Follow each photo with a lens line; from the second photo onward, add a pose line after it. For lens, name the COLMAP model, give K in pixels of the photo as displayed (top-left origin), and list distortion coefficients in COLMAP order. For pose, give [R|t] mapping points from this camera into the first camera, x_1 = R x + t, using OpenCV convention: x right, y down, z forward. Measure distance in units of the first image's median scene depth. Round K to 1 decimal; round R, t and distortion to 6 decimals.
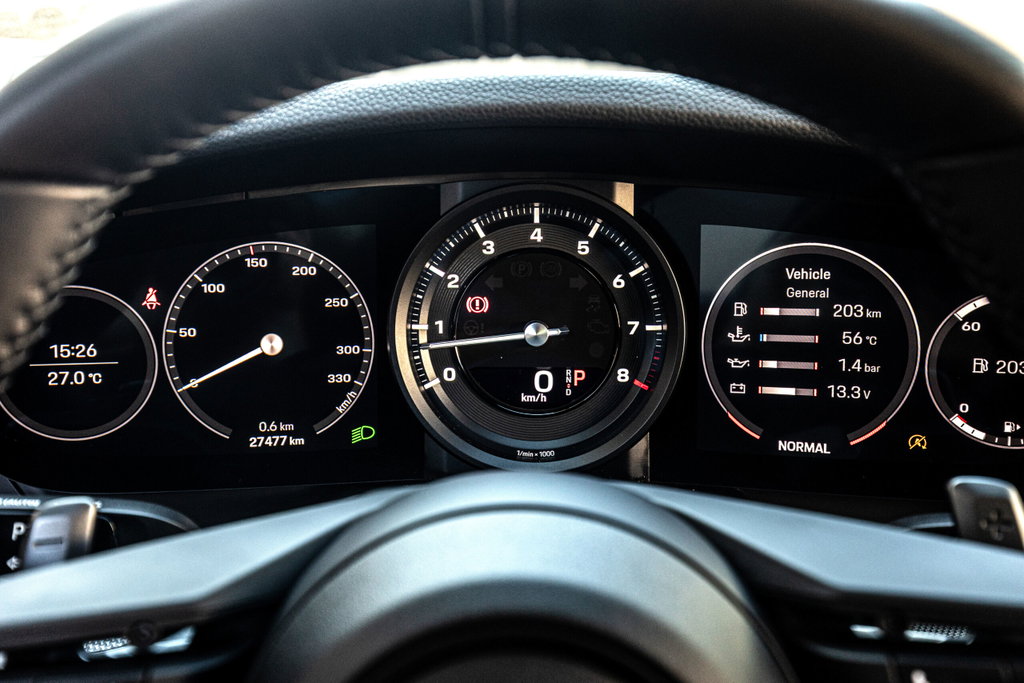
lens RADIAL K [[997.1, 0, 512.0], [0, 997.1, 341.5], [0, 0, 1]] dist [0.009838, 0.019277]
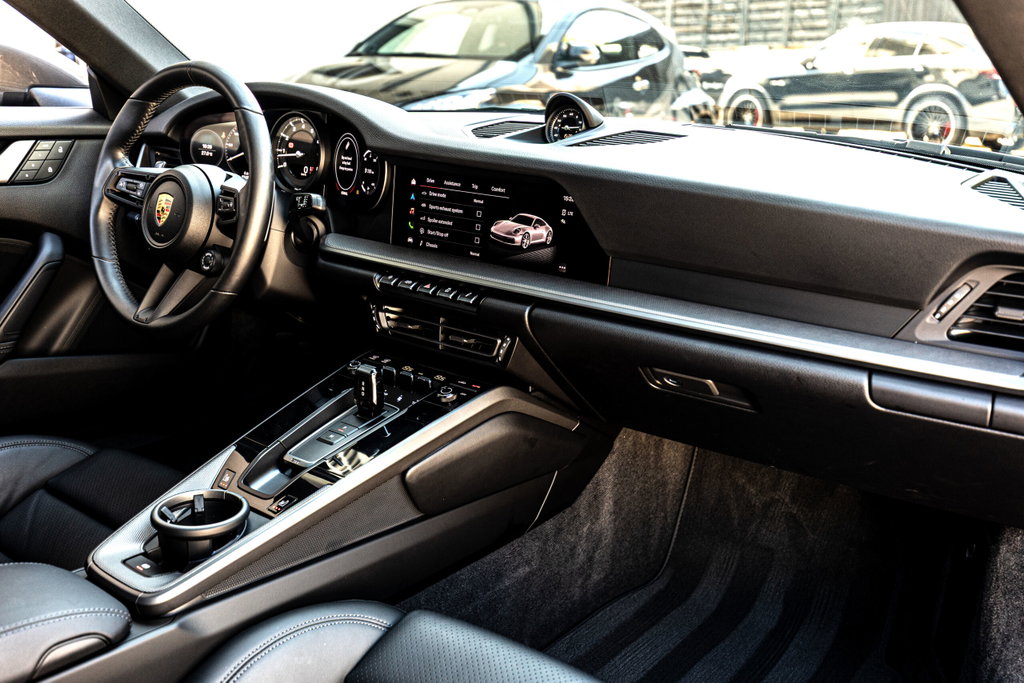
lens RADIAL K [[997.1, 0, 512.0], [0, 997.1, 341.5], [0, 0, 1]] dist [0.009838, 0.019277]
pose [[0.803028, 0.189784, -0.564914, 2.834357], [-0.158908, 0.981806, 0.103950, 0.160073], [0.574364, 0.006295, 0.818576, -1.502362]]
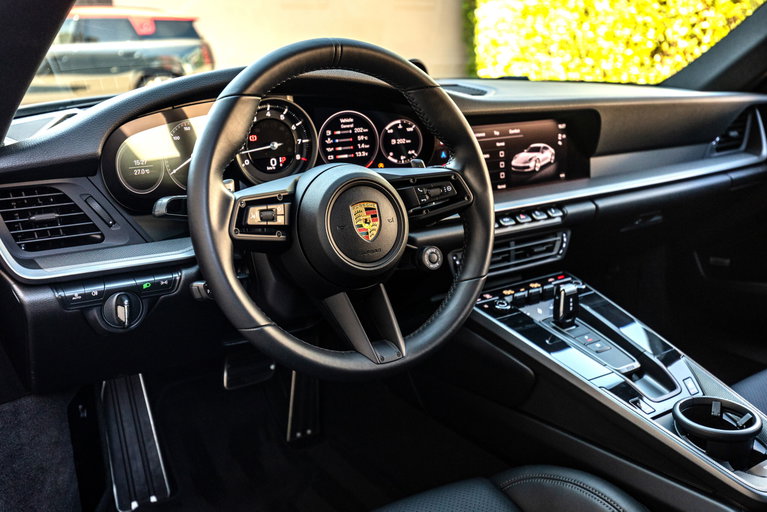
lens RADIAL K [[746.8, 0, 383.5], [0, 746.8, 256.0], [0, 0, 1]] dist [0.009838, 0.019277]
pose [[0.815391, -0.165235, 0.554828, -1.078441], [0.138350, 0.986249, 0.090396, 0.173847], [-0.562136, 0.003052, 0.827040, -1.160732]]
